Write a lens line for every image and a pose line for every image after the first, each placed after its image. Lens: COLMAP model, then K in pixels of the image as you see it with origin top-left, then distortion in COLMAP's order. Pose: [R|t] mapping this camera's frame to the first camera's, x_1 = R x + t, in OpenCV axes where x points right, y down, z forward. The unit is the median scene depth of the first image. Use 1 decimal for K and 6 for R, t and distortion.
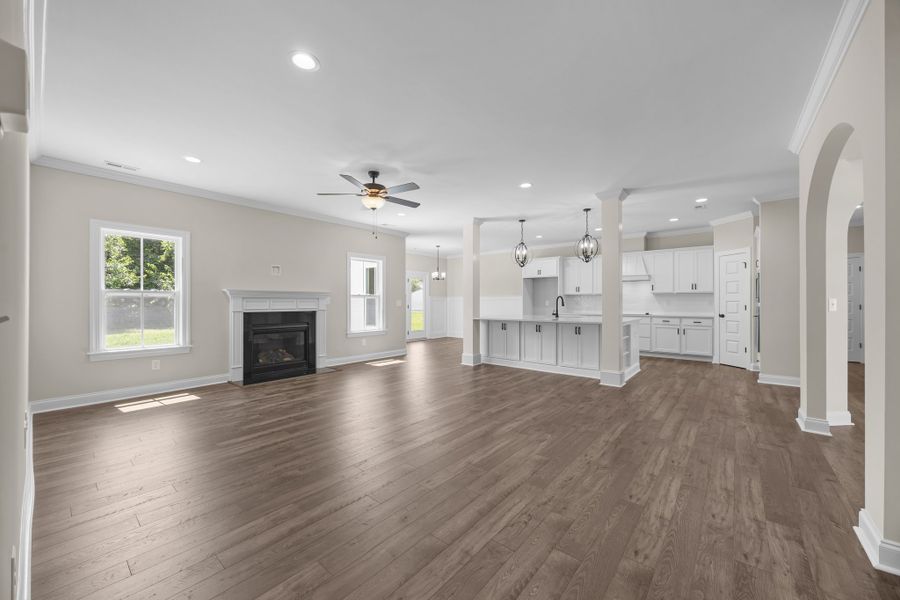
lens RADIAL K [[341.8, 0, 451.3], [0, 341.8, 302.0], [0, 0, 1]] dist [-0.001328, -0.000867]
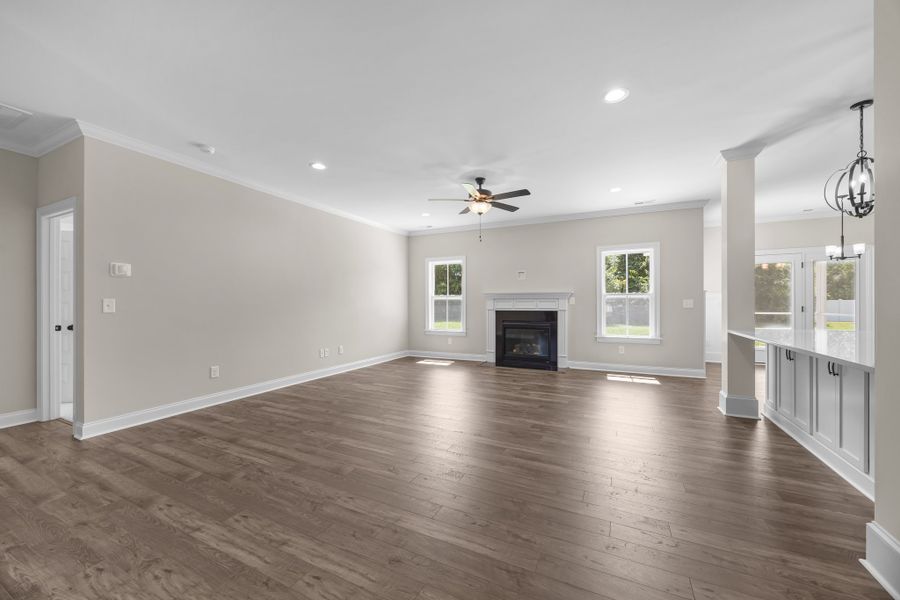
lens RADIAL K [[341.8, 0, 449.5], [0, 341.8, 303.2], [0, 0, 1]] dist [-0.001328, -0.000867]
pose [[0.233124, 0.000092, -0.972447, 0.523040], [0.002934, 0.999995, 0.000798, 0.000866], [0.972443, -0.003039, 0.233122, 0.449050]]
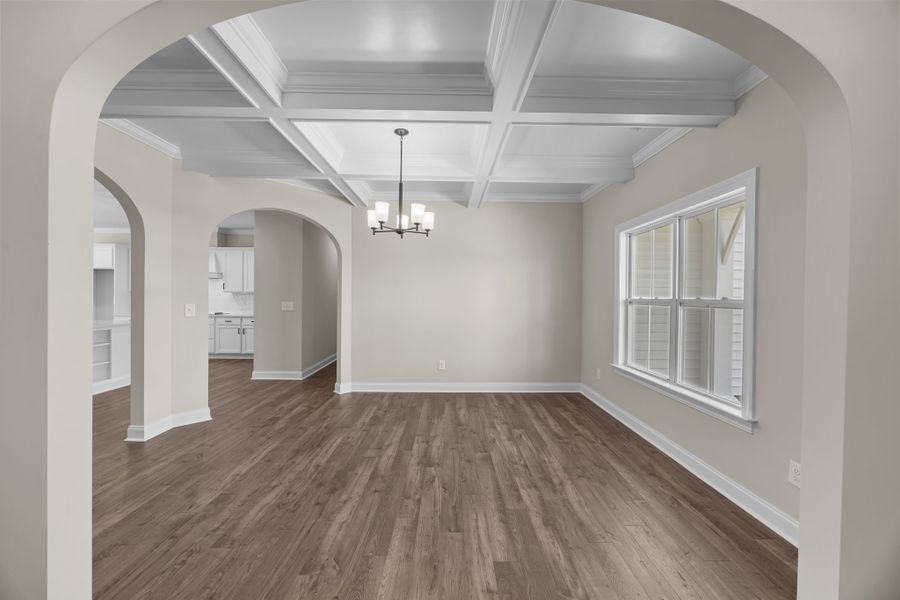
lens RADIAL K [[341.8, 0, 447.5], [0, 341.8, 297.7], [0, 0, 1]] dist [-0.001328, -0.000867]
pose [[0.762611, 0.005102, 0.646837, 0.554371], [-0.007116, 0.999975, 0.000501, -0.017945], [-0.646818, -0.004985, 0.762628, -0.168850]]
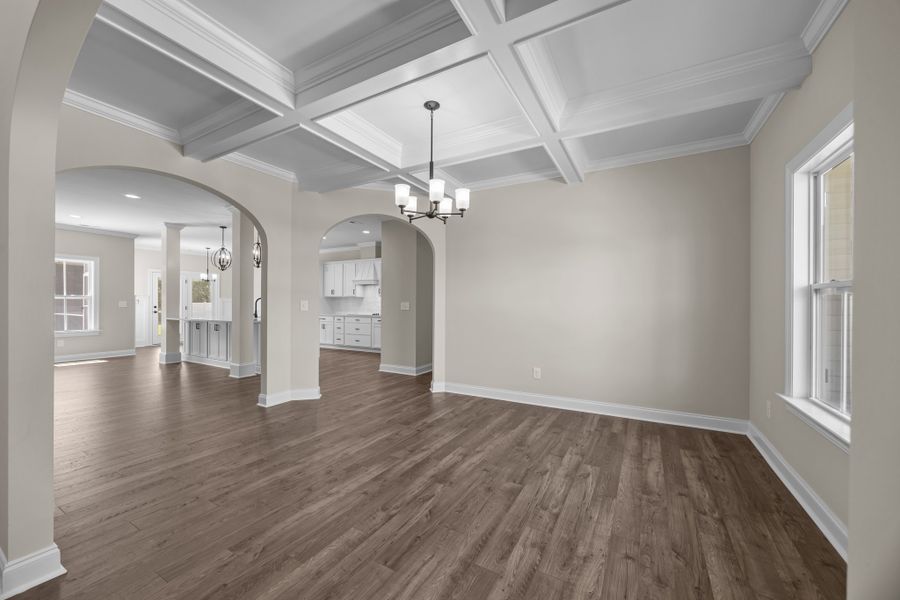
lens RADIAL K [[341.8, 0, 451.1], [0, 341.8, 305.2], [0, 0, 1]] dist [-0.001328, -0.000867]
pose [[0.983411, 0.003273, 0.181362, 0.763785], [-0.003377, 0.999994, 0.000263, 0.003861], [-0.181360, -0.000871, 0.983416, -0.191299]]
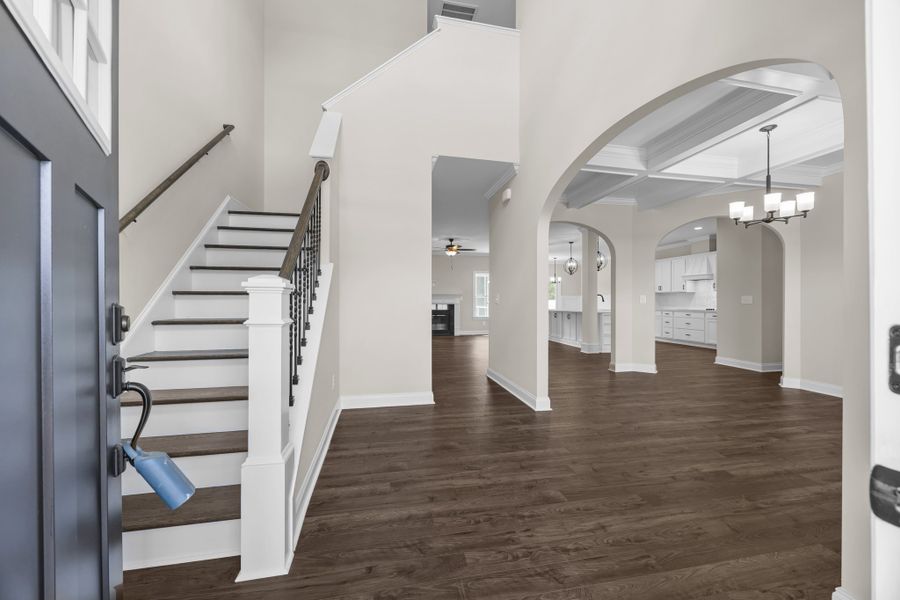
lens RADIAL K [[341.8, 0, 452.2], [0, 341.8, 299.7], [0, 0, 1]] dist [-0.001328, -0.000867]
pose [[0.778277, -0.001860, -0.627918, 0.768837], [-0.001974, 0.999983, -0.005409, 0.013114], [0.627918, 0.005449, 0.778260, -0.462775]]
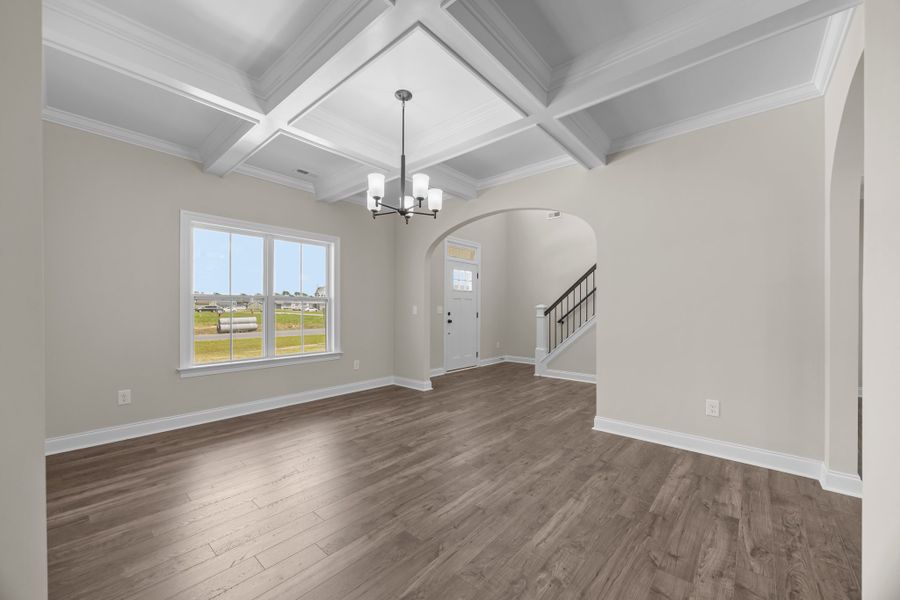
lens RADIAL K [[341.8, 0, 456.0], [0, 341.8, 304.7], [0, 0, 1]] dist [-0.001328, -0.000867]
pose [[-0.999936, -0.003695, 0.010660, 0.749149], [-0.003758, 0.999976, -0.005892, 0.001405], [-0.010637, -0.005932, -0.999926, 0.657332]]
